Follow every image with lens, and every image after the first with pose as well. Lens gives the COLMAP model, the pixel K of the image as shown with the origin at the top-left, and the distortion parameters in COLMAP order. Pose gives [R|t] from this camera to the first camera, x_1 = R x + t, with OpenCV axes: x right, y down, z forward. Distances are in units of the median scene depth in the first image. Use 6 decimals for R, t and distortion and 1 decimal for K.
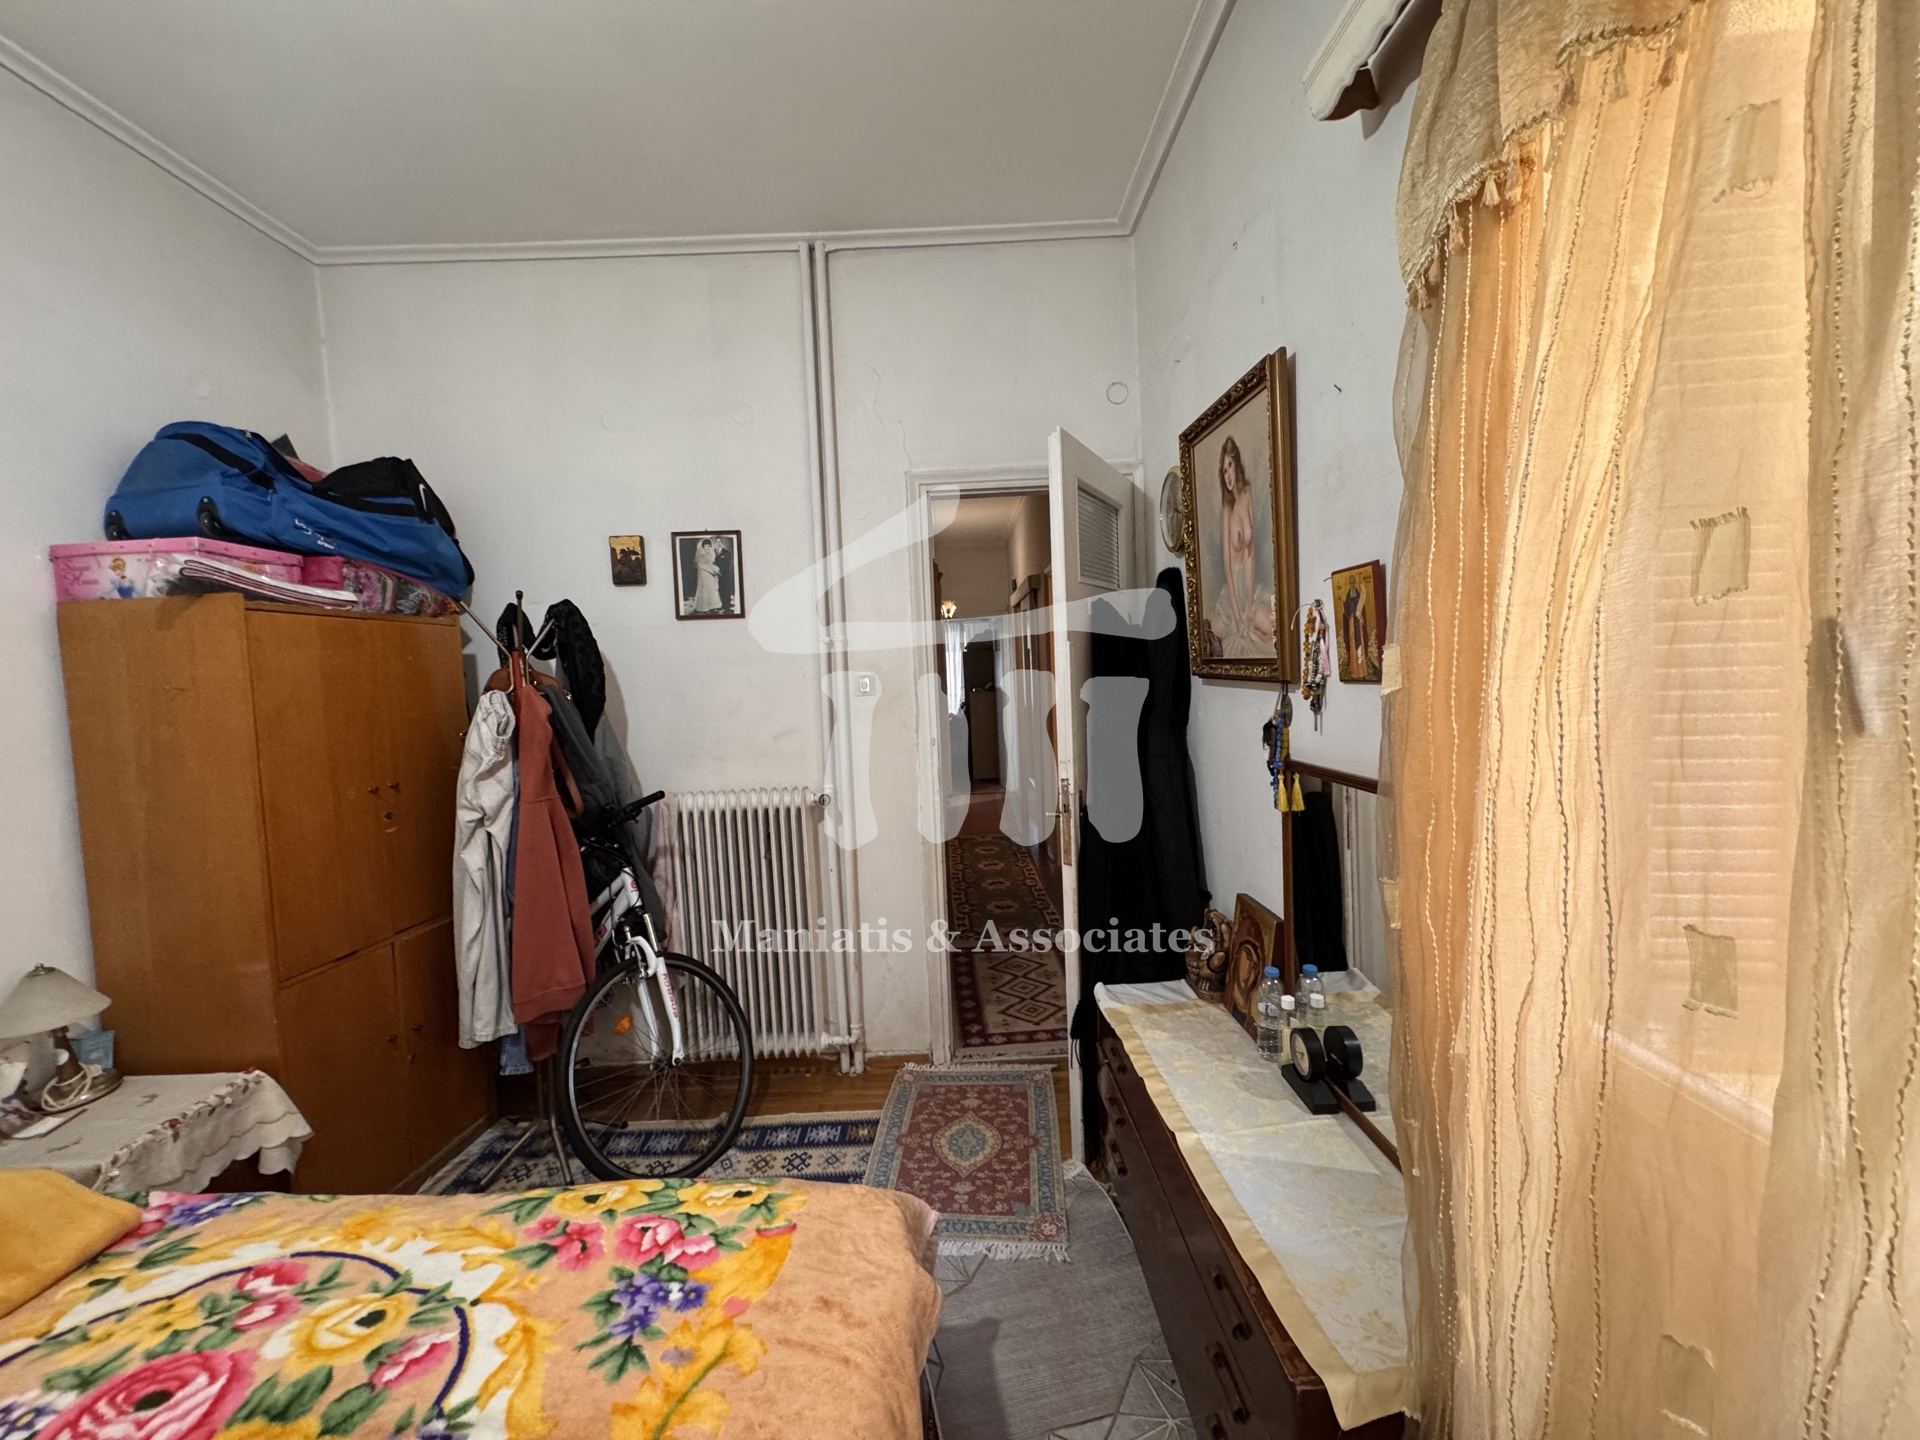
lens RADIAL K [[761.7, 0, 956.7], [0, 761.7, 717.3], [0, 0, 1]] dist [-0.004292, 0.000781]
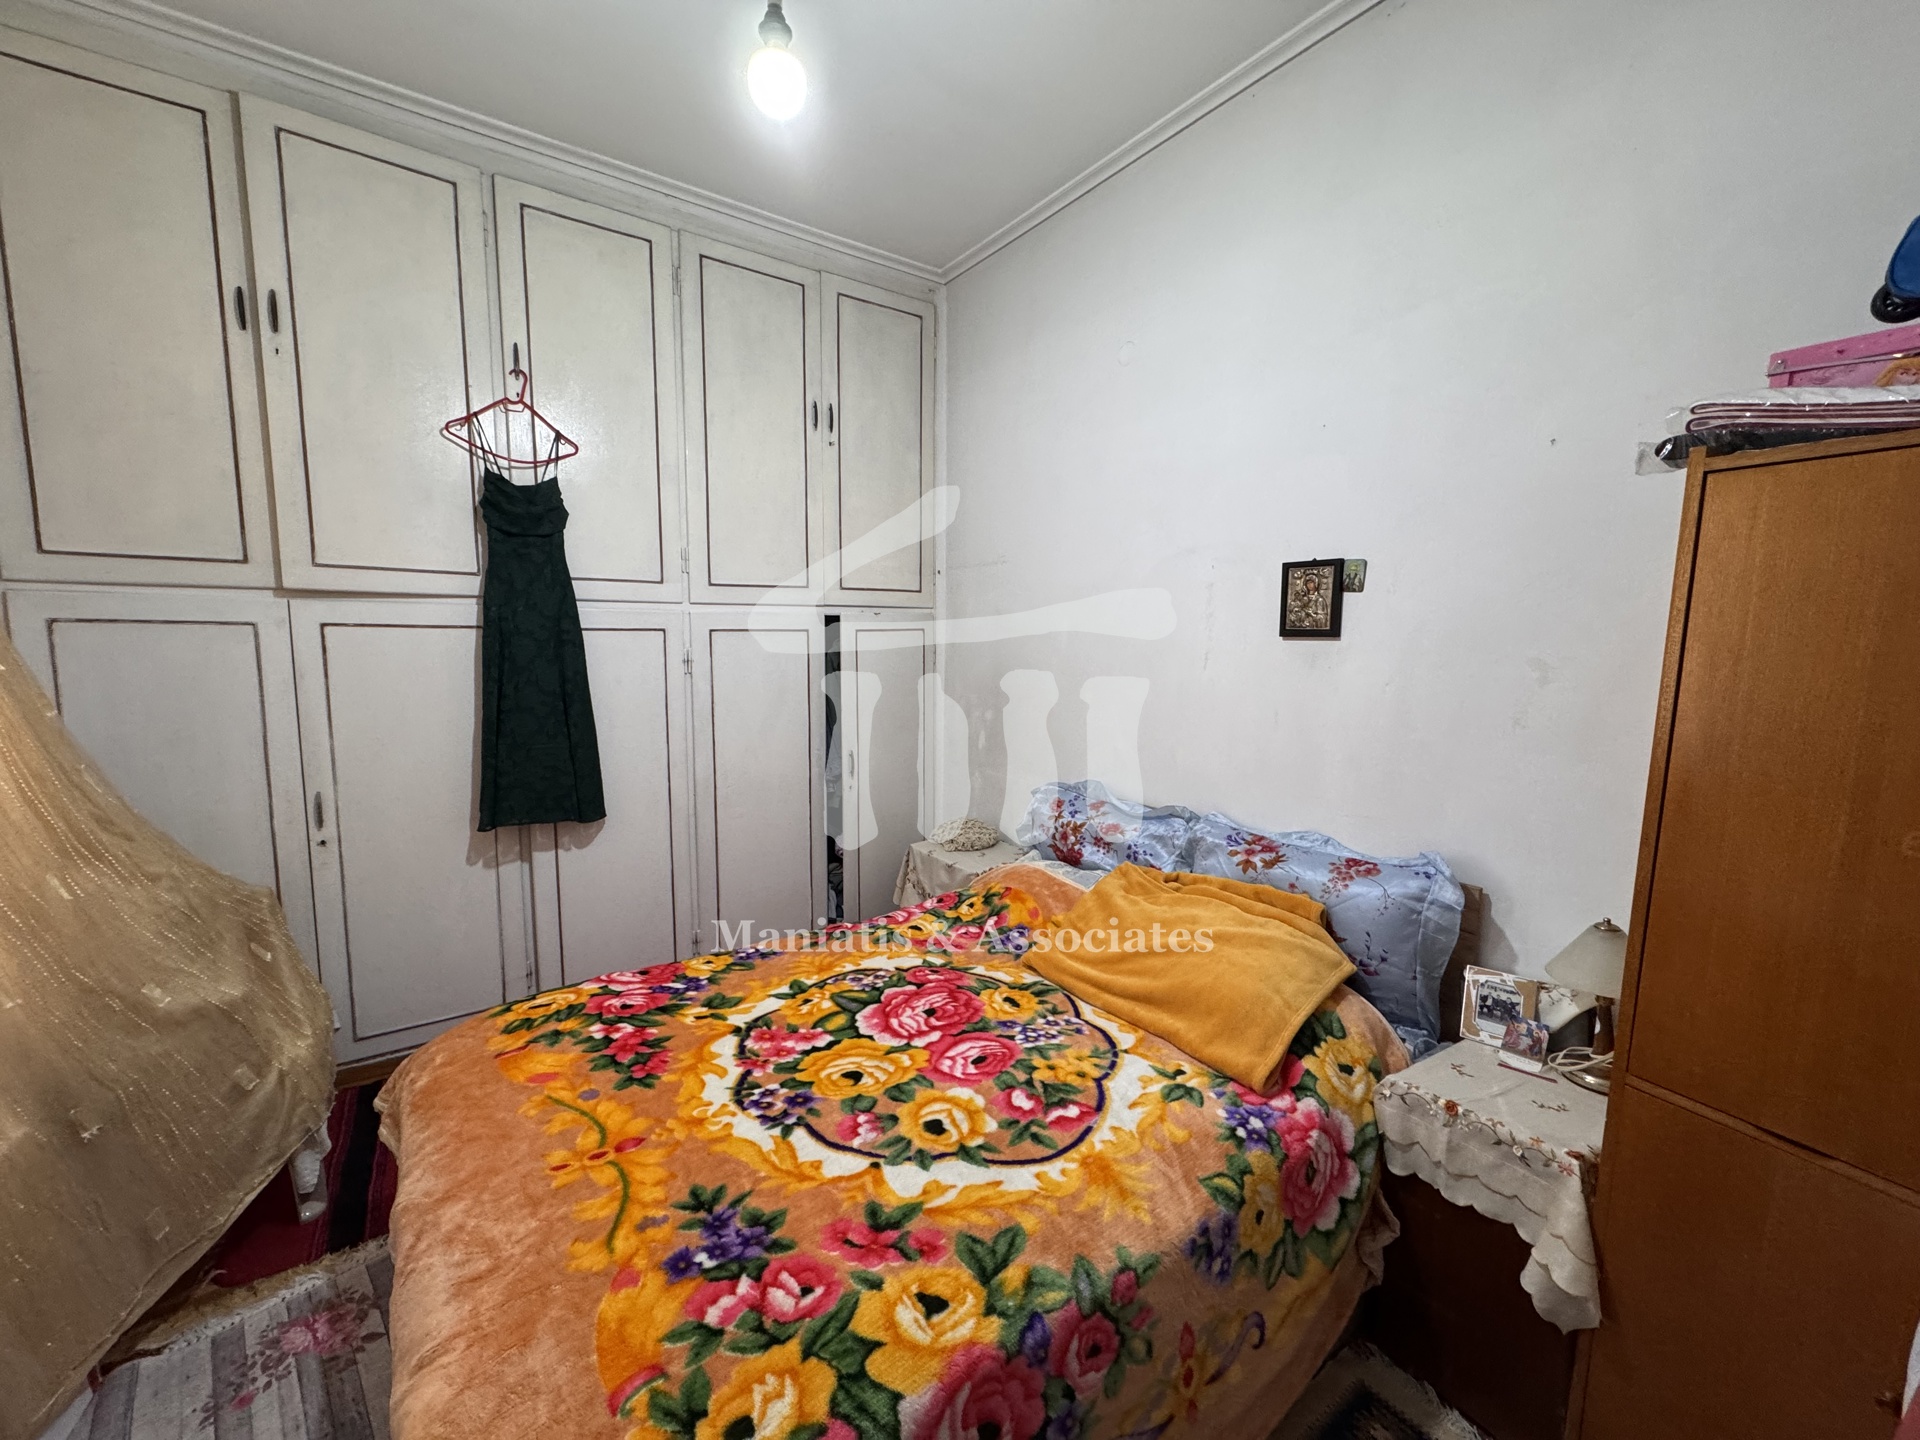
lens RADIAL K [[761.7, 0, 962.1], [0, 761.7, 720.7], [0, 0, 1]] dist [-0.004292, 0.000781]
pose [[-0.819220, 0.096763, -0.565257, -0.162305], [-0.012378, 0.982449, 0.186119, -0.086317], [0.573346, 0.159469, -0.803644, 1.834429]]
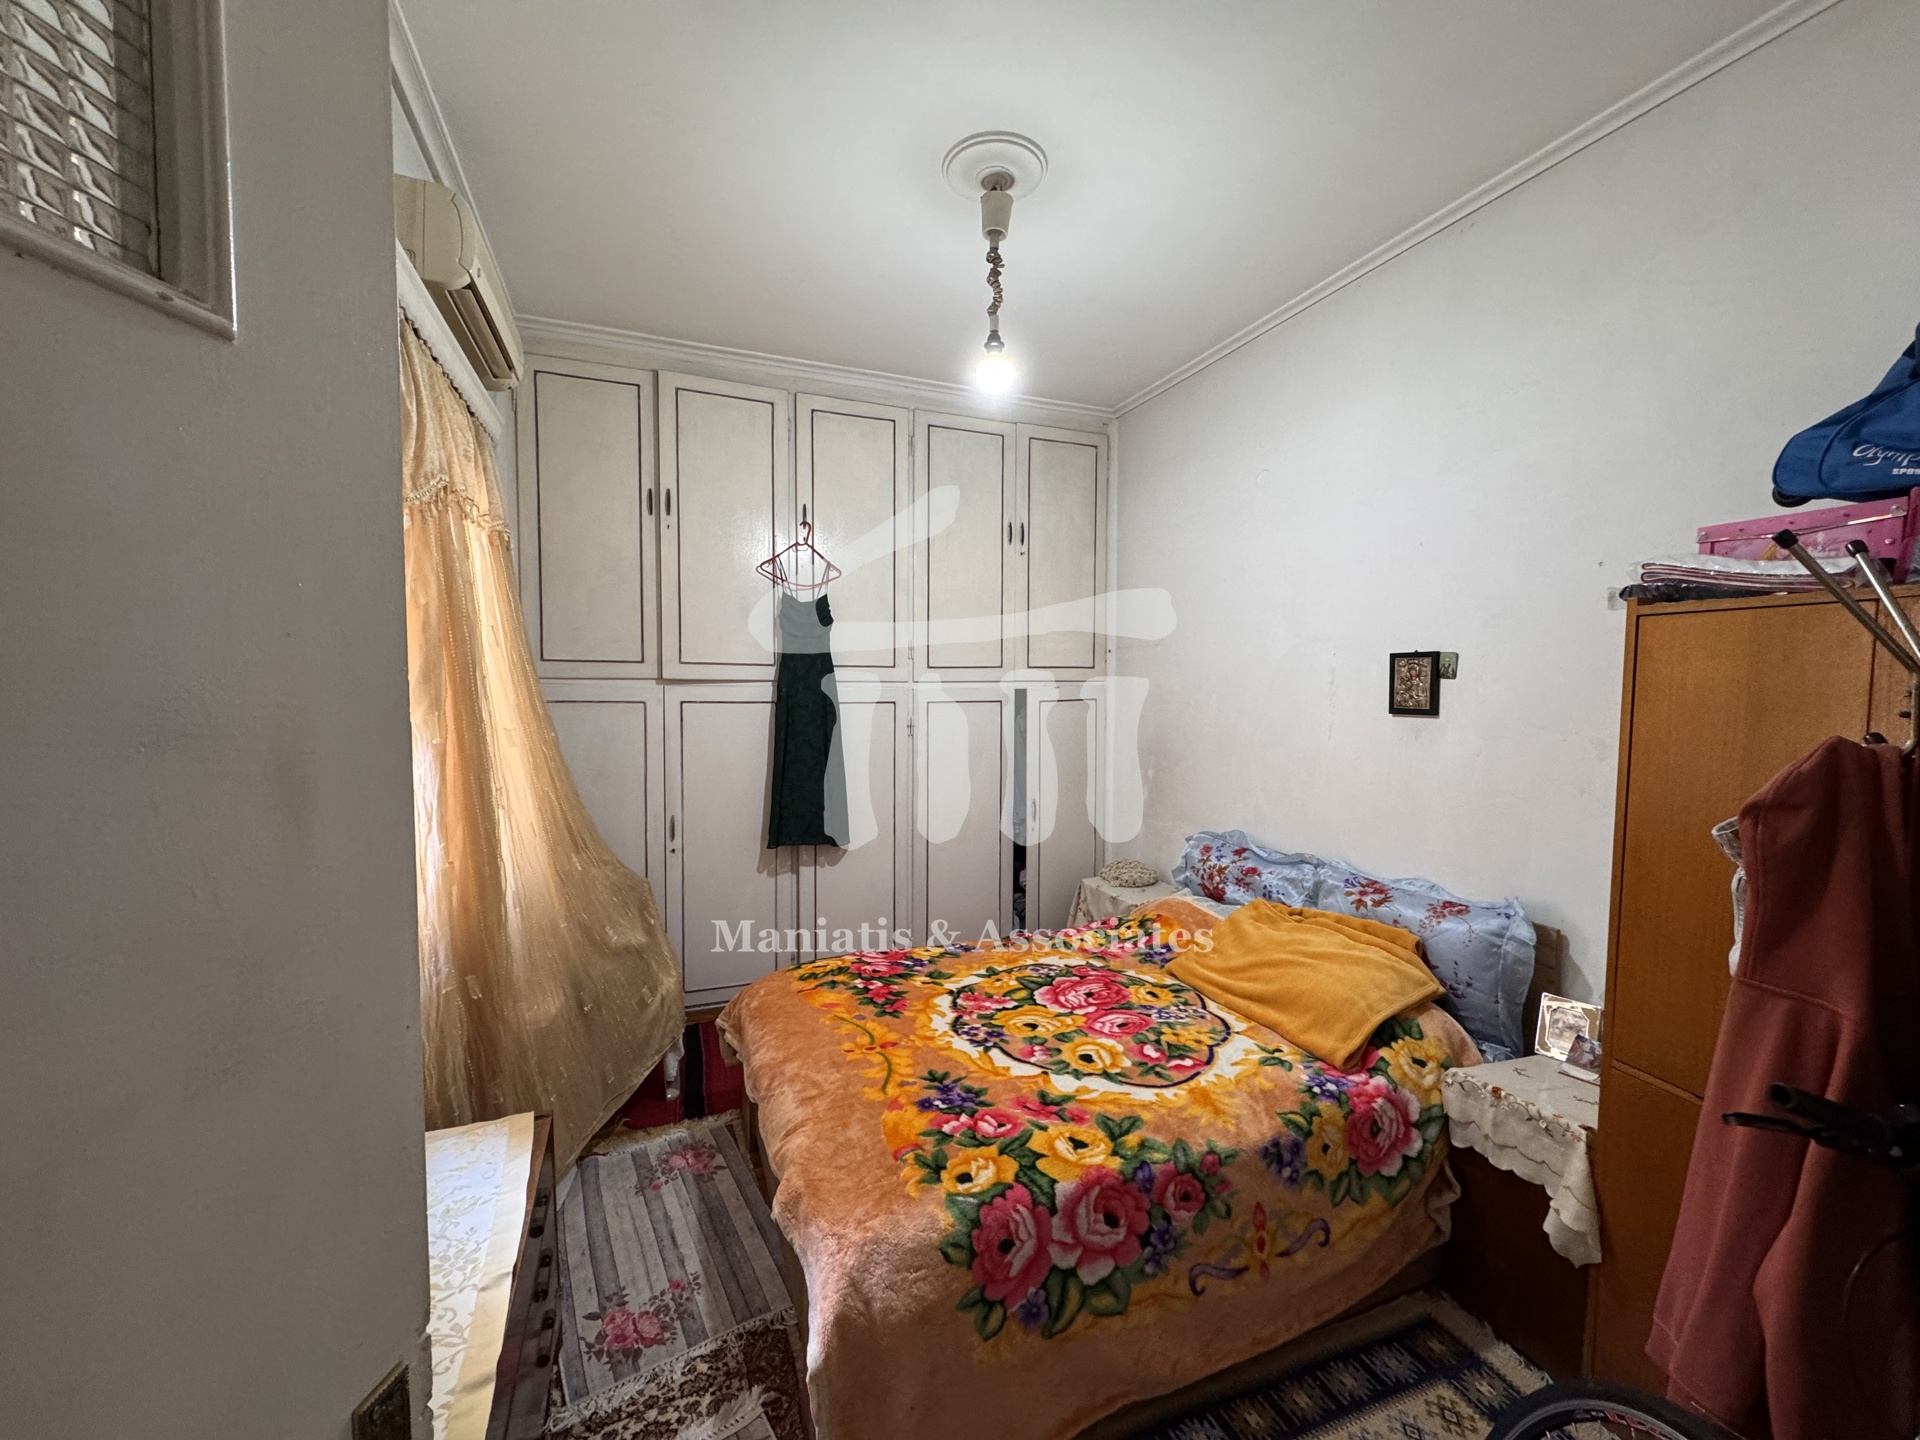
lens RADIAL K [[761.7, 0, 963.5], [0, 761.7, 720.8], [0, 0, 1]] dist [-0.004292, 0.000781]
pose [[-0.931365, 0.052396, -0.360297, 0.105432], [0.009718, 0.992816, 0.119260, -0.210742], [0.363958, 0.107573, -0.925183, 2.370923]]
